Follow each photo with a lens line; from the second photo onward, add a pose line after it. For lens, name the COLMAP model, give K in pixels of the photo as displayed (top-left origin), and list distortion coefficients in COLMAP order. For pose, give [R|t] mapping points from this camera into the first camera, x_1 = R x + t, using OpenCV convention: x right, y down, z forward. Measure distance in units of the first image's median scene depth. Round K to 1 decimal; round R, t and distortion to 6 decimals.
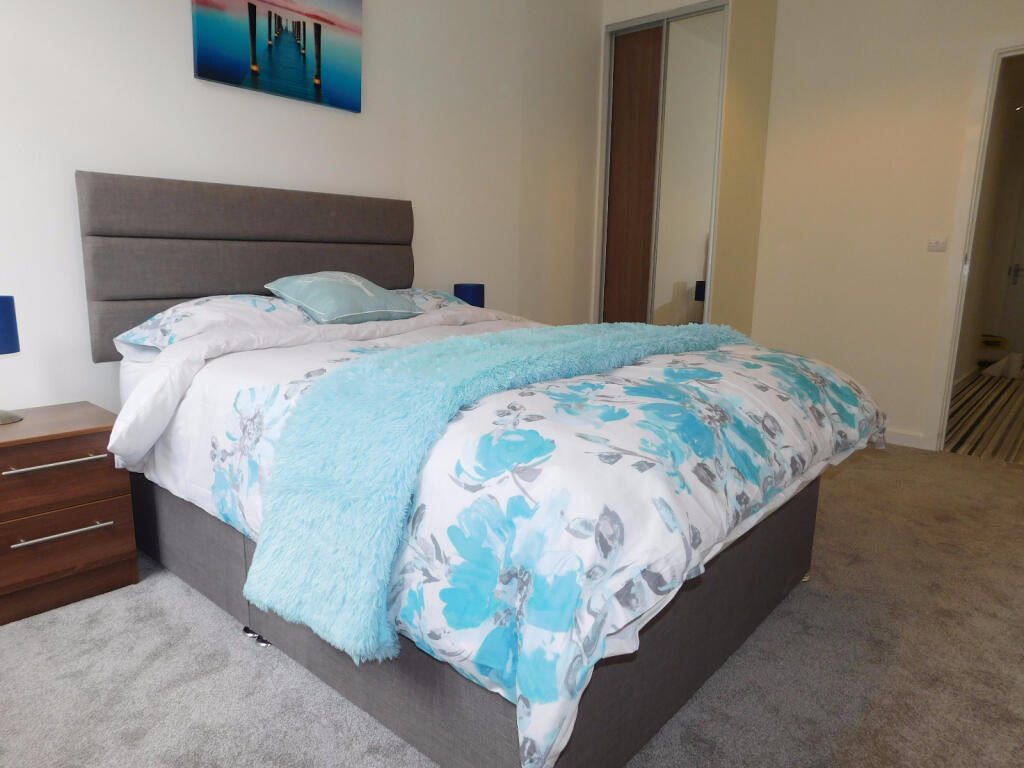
lens RADIAL K [[682.4, 0, 512.0], [0, 682.4, 384.0], [0, 0, 1]] dist [-0.005048, -0.001168]
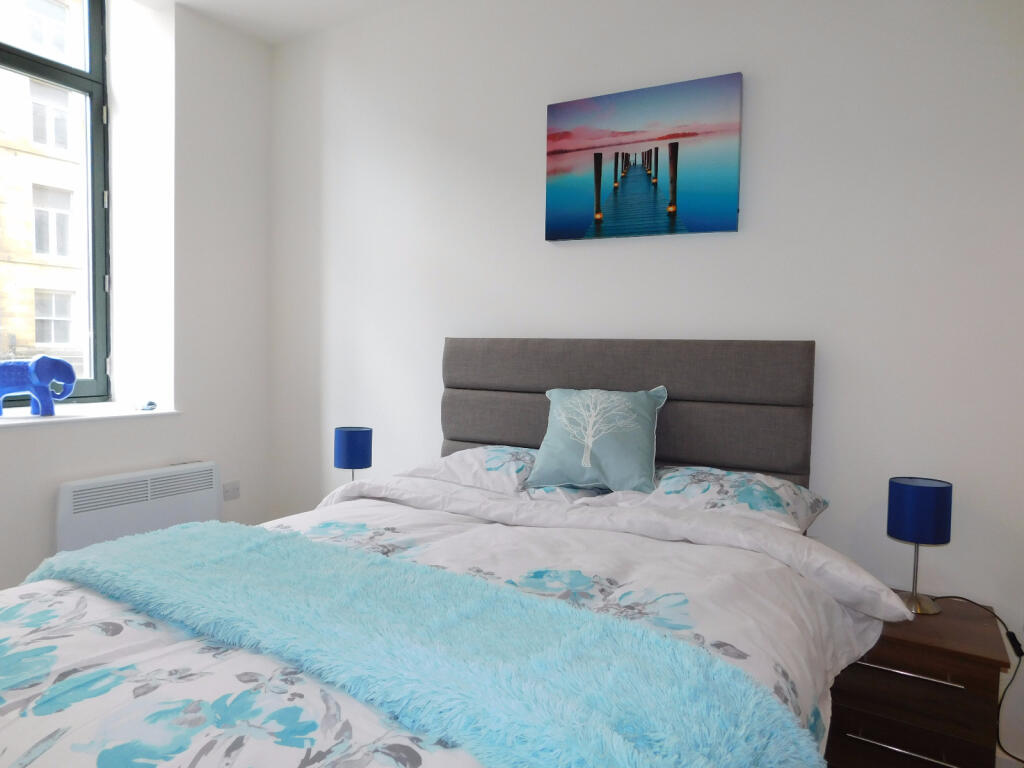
lens RADIAL K [[682.4, 0, 512.0], [0, 682.4, 384.0], [0, 0, 1]] dist [-0.005048, -0.001168]
pose [[0.184985, 0.031460, -0.982238, 0.517412], [-0.200153, 0.979744, -0.006314, -0.196928], [0.962143, 0.197766, 0.187535, 0.721657]]
